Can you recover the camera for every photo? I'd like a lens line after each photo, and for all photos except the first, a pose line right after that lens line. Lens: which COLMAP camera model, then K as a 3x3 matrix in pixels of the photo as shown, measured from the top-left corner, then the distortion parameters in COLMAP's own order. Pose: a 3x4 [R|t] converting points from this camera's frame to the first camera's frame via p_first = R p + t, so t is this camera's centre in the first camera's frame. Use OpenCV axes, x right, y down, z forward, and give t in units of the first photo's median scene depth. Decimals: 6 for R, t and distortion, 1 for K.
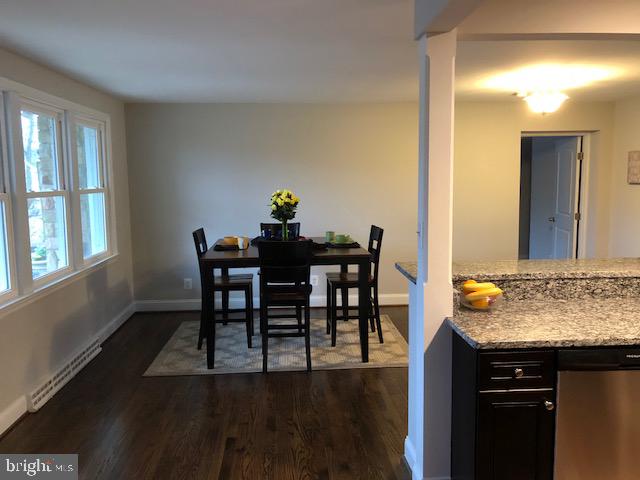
lens RADIAL K [[516.6, 0, 320.7], [0, 516.6, 232.0], [0, 0, 1]] dist [0.020847, -0.008993]
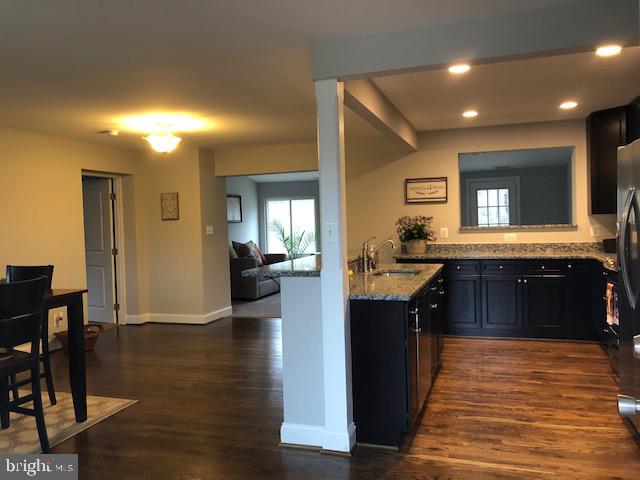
lens RADIAL K [[516.6, 0, 320.7], [0, 516.6, 232.0], [0, 0, 1]] dist [0.020847, -0.008993]
pose [[0.379454, -0.027458, 0.924803, -0.375249], [0.131436, 0.991022, -0.024506, 0.013522], [-0.915827, 0.130852, 0.379656, 0.202537]]
